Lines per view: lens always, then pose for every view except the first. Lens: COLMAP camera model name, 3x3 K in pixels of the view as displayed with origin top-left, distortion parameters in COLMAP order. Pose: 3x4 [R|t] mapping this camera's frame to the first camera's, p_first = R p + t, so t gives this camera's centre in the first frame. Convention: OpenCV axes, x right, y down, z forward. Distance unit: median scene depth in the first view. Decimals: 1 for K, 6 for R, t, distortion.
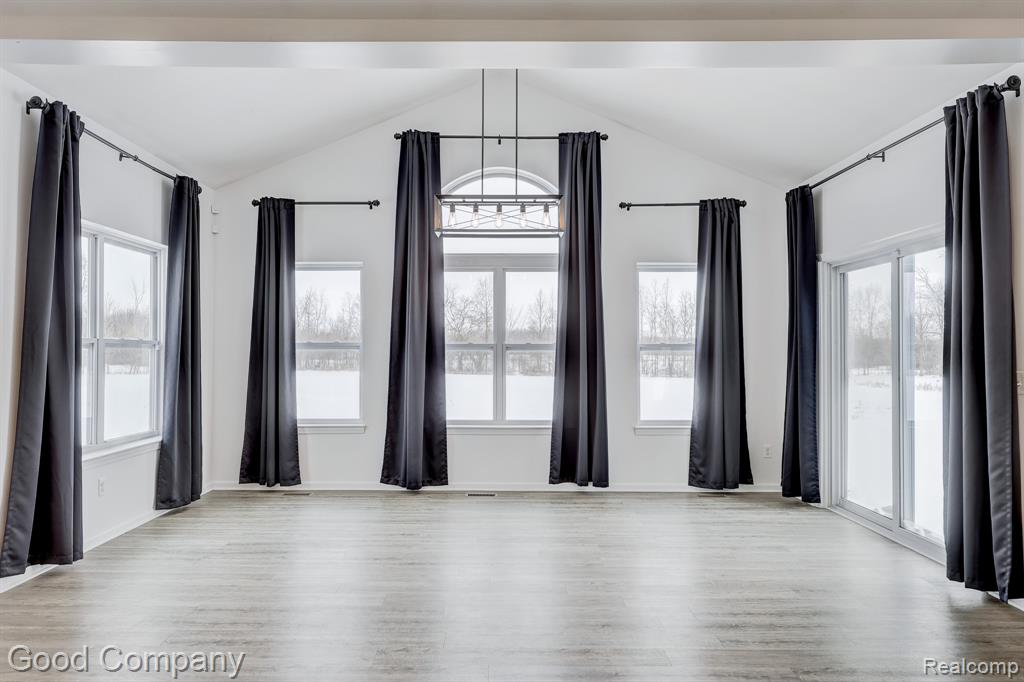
lens RADIAL K [[661.7, 0, 510.1], [0, 661.7, 339.7], [0, 0, 1]] dist [0.000420, -0.000849]
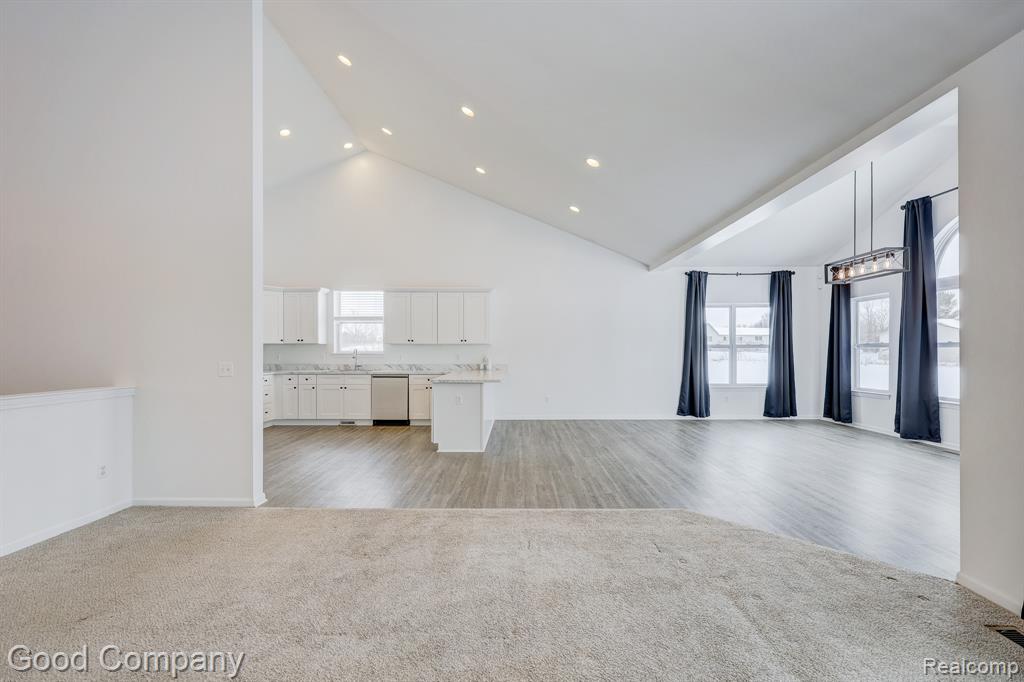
lens RADIAL K [[412.4, 0, 510.3], [0, 412.4, 346.1], [0, 0, 1]] dist [-0.000554, -0.000015]
pose [[-0.010542, -0.012869, -0.999862, 0.801800], [0.014088, 0.999816, -0.013016, 0.012761], [0.999845, -0.014223, -0.010359, 0.099487]]
